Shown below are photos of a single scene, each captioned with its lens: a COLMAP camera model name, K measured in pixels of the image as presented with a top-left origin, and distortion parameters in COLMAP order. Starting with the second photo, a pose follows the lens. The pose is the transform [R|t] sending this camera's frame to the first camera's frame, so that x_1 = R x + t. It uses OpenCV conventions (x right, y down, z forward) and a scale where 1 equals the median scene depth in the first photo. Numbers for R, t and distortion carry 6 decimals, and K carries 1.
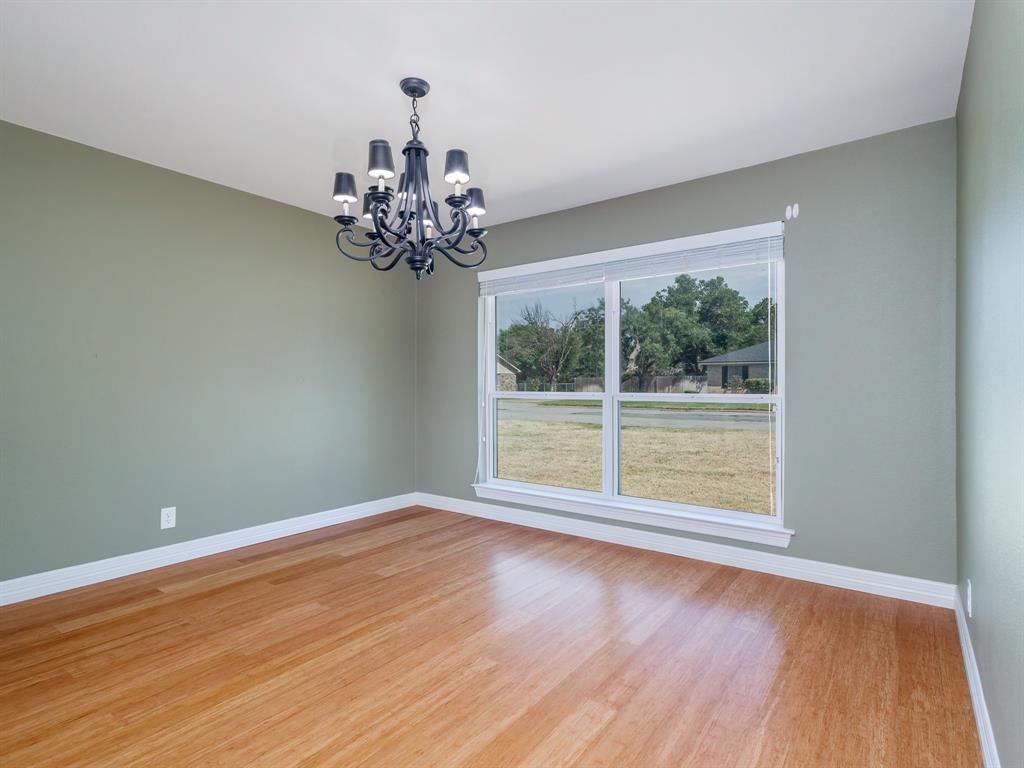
lens RADIAL K [[528.6, 0, 511.8], [0, 528.6, 379.2], [0, 0, 1]] dist [0.010279, -0.001341]
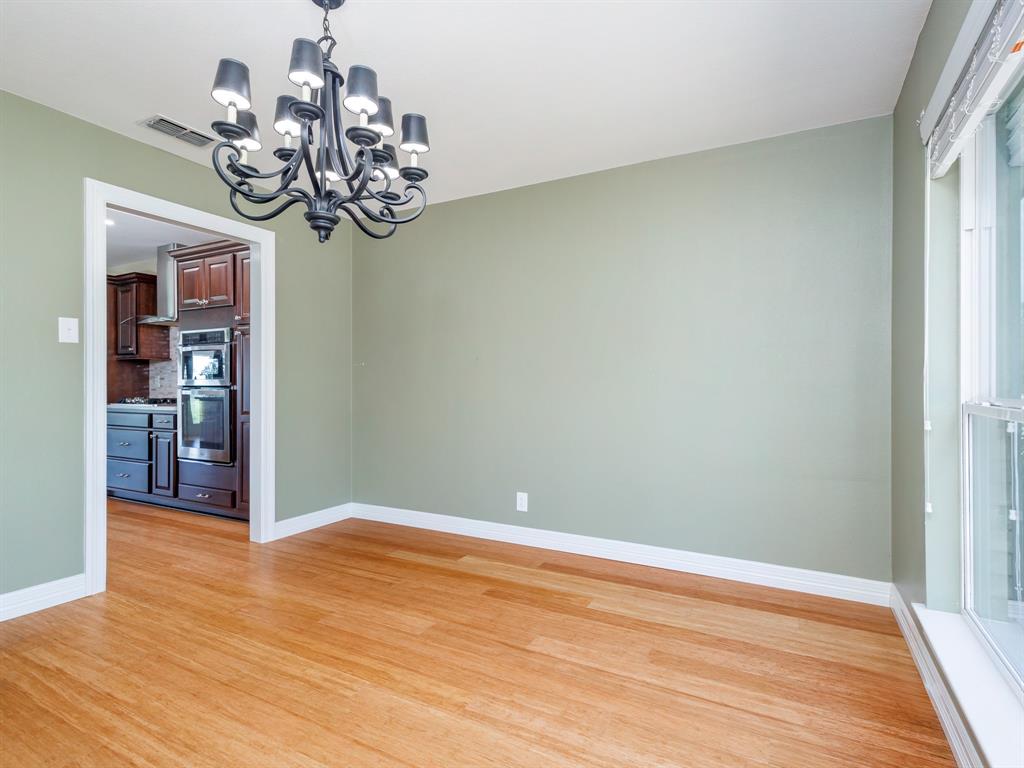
lens RADIAL K [[528.6, 0, 513.5], [0, 528.6, 380.1], [0, 0, 1]] dist [0.010279, -0.001341]
pose [[0.142516, -0.006726, -0.989770, 0.486507], [0.010236, 0.999933, -0.005321, 0.014295], [0.989740, -0.009373, 0.142576, 0.908967]]
